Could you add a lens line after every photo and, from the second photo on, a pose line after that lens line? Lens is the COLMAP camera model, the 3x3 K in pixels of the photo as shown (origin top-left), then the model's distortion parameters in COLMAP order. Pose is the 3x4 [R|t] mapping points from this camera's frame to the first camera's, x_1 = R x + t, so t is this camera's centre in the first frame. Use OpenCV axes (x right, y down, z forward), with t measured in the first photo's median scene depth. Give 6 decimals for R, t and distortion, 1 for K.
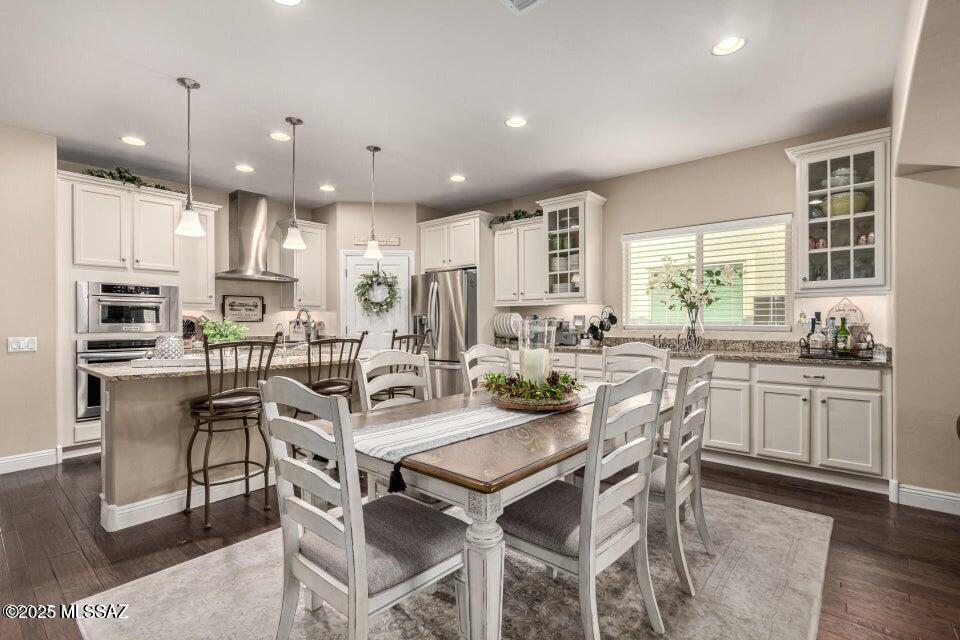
lens RADIAL K [[448.4, 0, 482.3], [0, 448.4, 320.4], [0, 0, 1]] dist [0.000745, -0.001422]
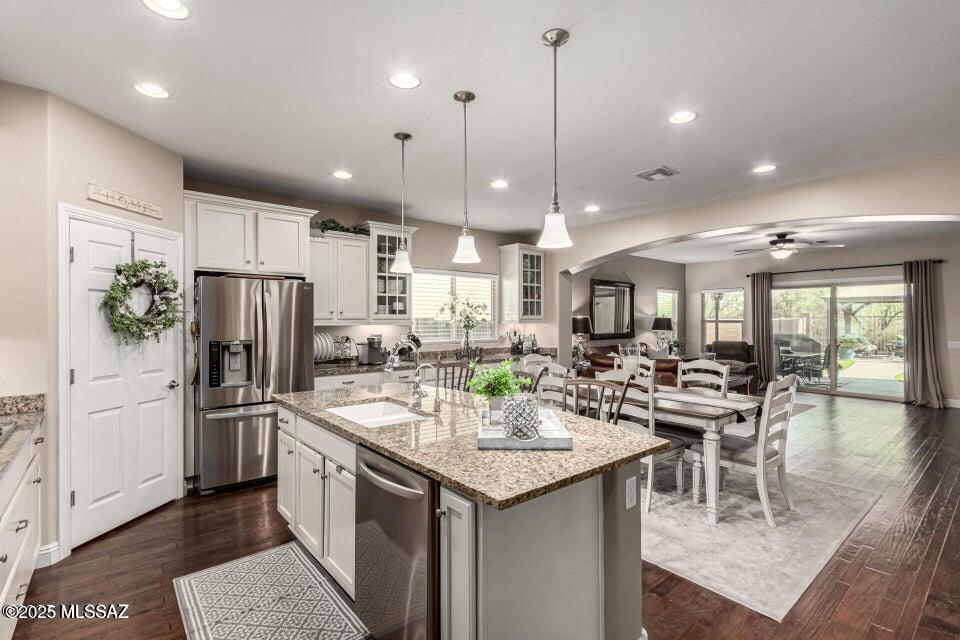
lens RADIAL K [[448.4, 0, 481.2], [0, 448.4, 318.9], [0, 0, 1]] dist [0.000745, -0.001422]
pose [[0.164565, 0.007823, 0.986335, -0.816458], [0.002115, 0.999963, -0.008284, -0.041866], [-0.986364, 0.003449, 0.164543, 0.604829]]
